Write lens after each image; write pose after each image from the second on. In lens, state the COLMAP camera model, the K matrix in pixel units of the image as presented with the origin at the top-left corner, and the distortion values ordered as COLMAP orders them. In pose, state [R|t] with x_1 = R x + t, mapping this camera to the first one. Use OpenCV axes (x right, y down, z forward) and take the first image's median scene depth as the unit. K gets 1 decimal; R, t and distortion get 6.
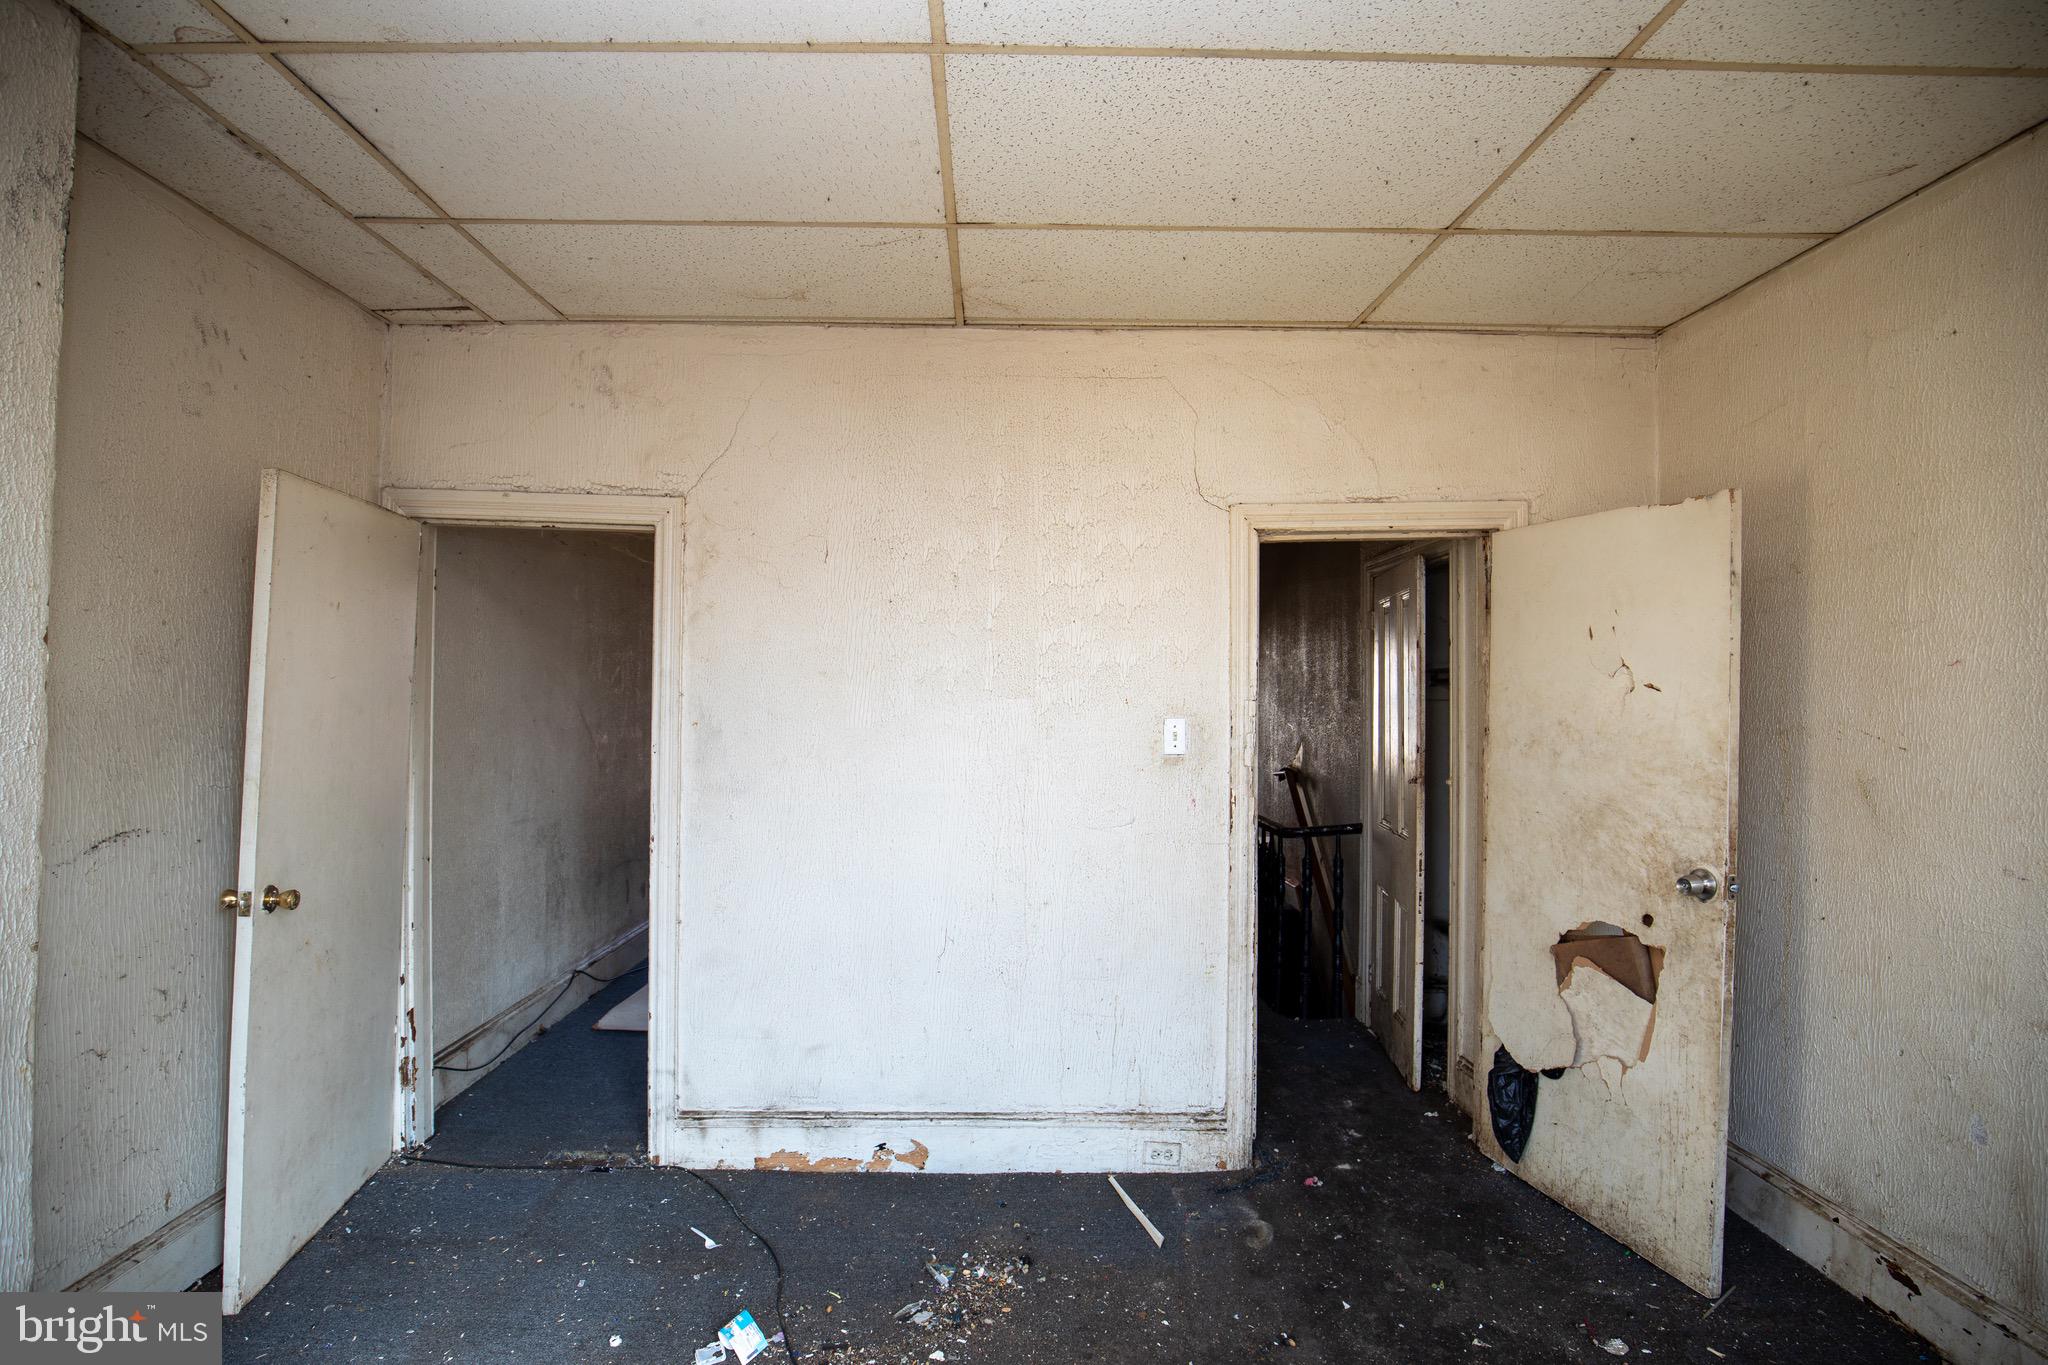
lens RADIAL K [[930.0, 0, 1013.1], [0, 930.0, 686.0], [0, 0, 1]] dist [-0.039229, 0.007225]
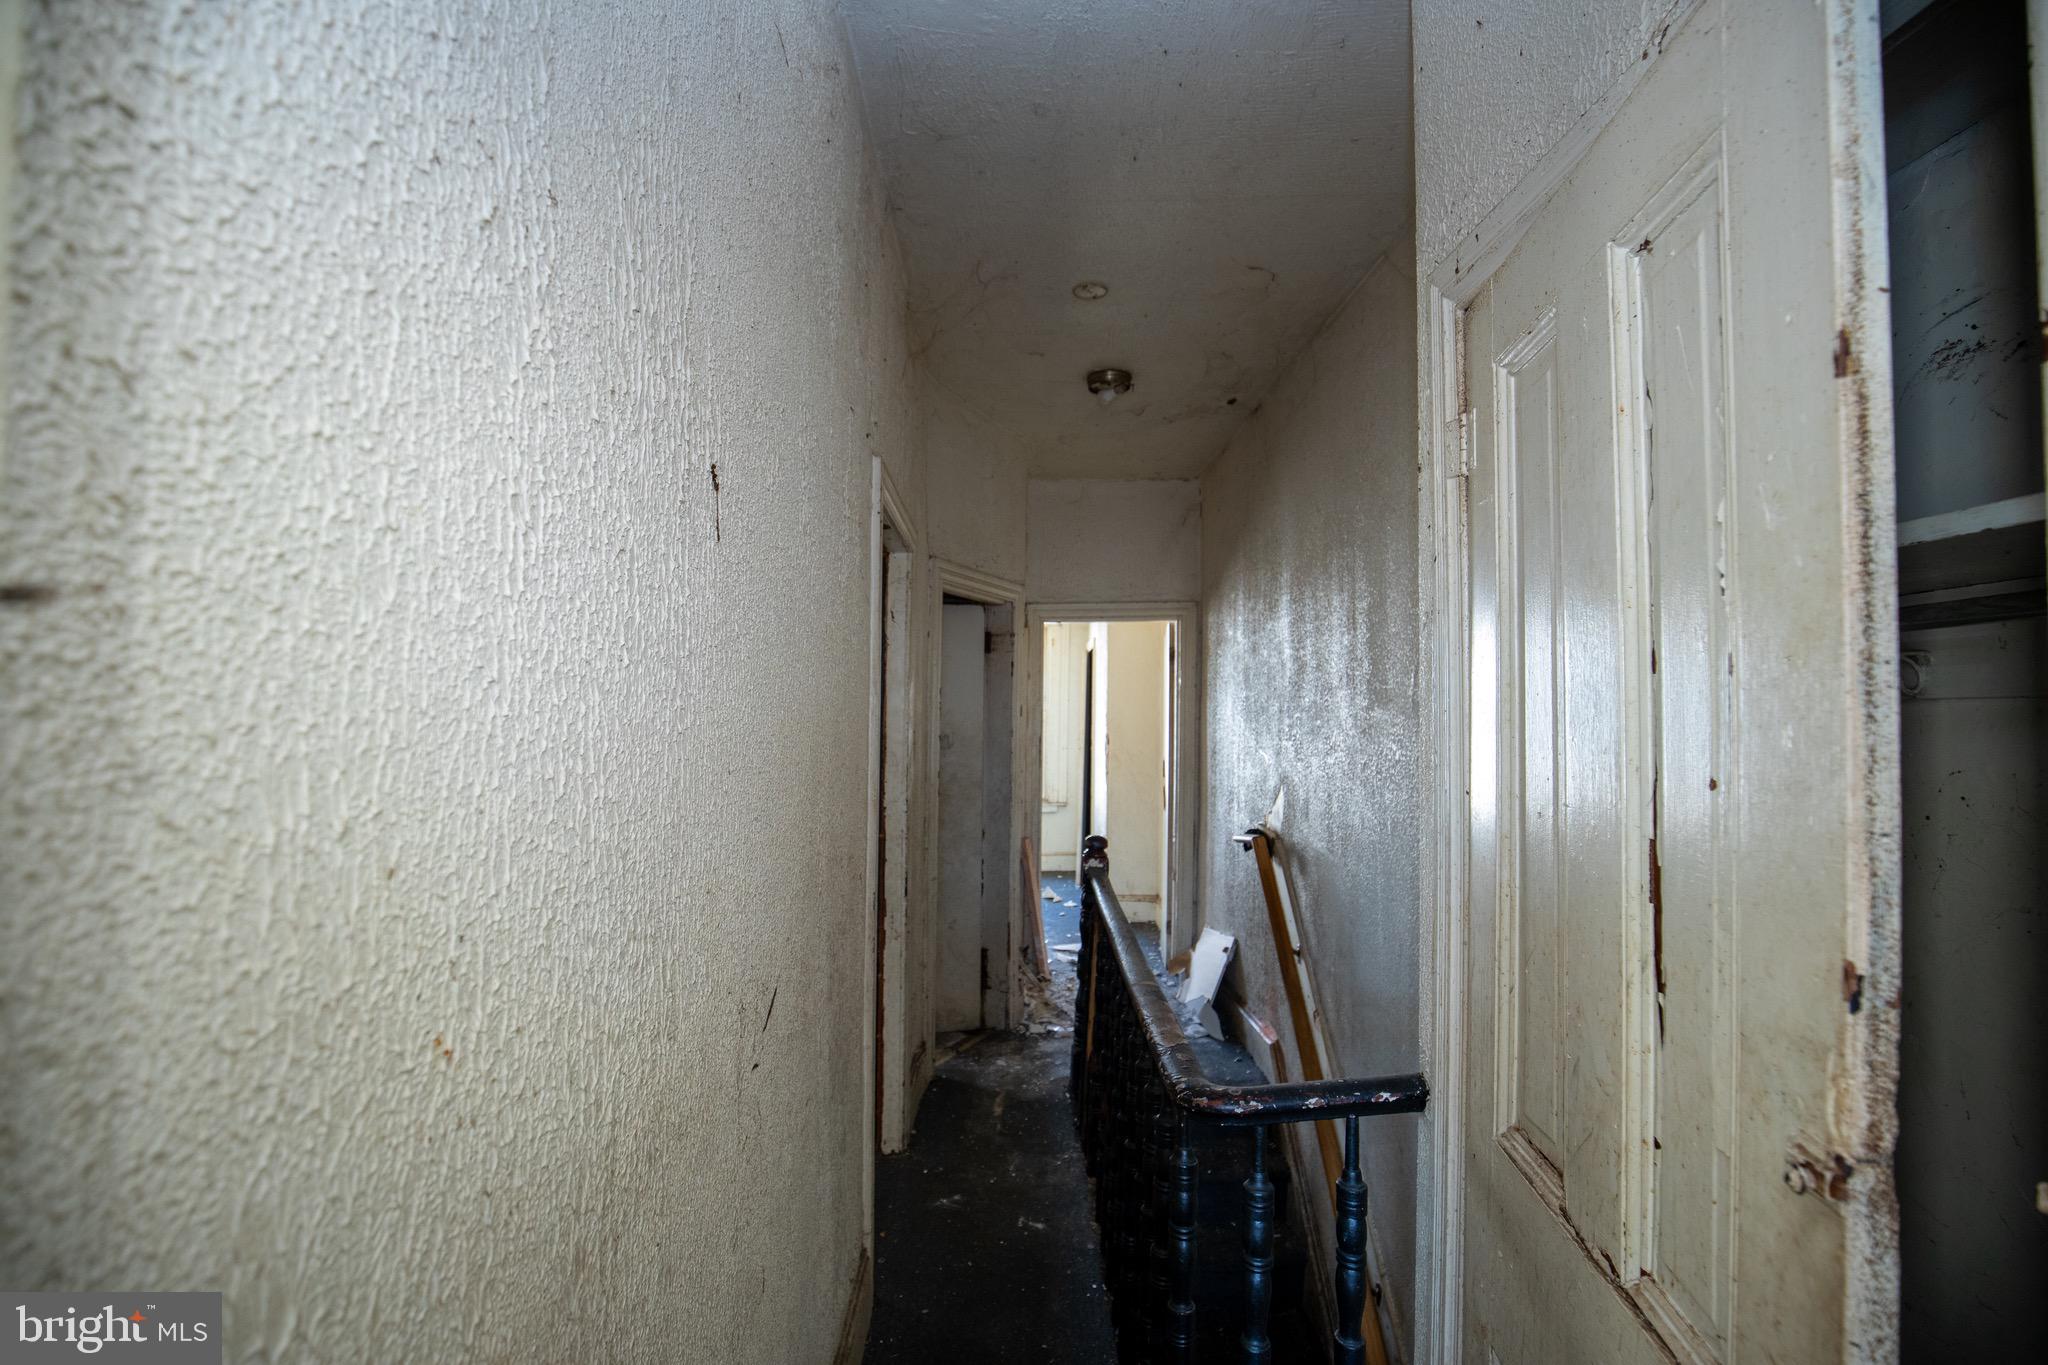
lens RADIAL K [[930.0, 0, 1013.1], [0, 930.0, 686.0], [0, 0, 1]] dist [-0.039229, 0.007225]
pose [[0.999980, 0.003543, -0.005307, 0.158427], [-0.003617, 0.999897, -0.013903, 0.009485], [0.005257, 0.013922, 0.999889, 0.457355]]
